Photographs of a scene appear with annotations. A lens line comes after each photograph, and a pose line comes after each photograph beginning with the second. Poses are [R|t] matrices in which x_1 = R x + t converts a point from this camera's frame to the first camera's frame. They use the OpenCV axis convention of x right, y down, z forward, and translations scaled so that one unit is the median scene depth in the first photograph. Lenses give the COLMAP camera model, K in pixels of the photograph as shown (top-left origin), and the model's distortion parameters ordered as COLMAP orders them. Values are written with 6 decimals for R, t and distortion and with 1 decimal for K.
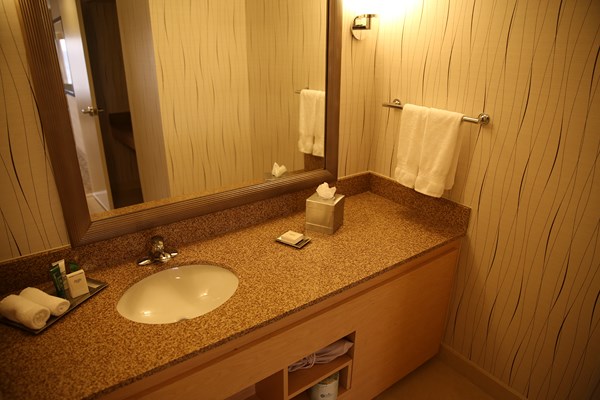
lens RADIAL K [[413.0, 0, 294.0], [0, 413.0, 201.7], [0, 0, 1]] dist [-0.039719, 0.004161]
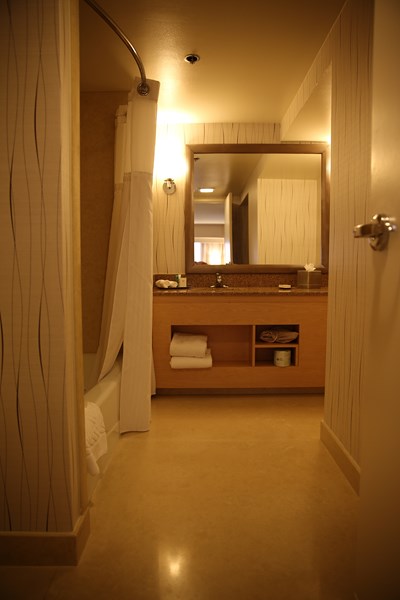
lens RADIAL K [[387.6, 0, 200.0], [0, 387.6, 300.0], [0, 0, 1]] dist [-0.062162, 0.000619]
pose [[0.830218, 0.073567, -0.552563, 0.715357], [-0.218231, 0.955028, -0.200738, 0.638934], [0.512946, 0.287243, 0.808936, -0.668319]]
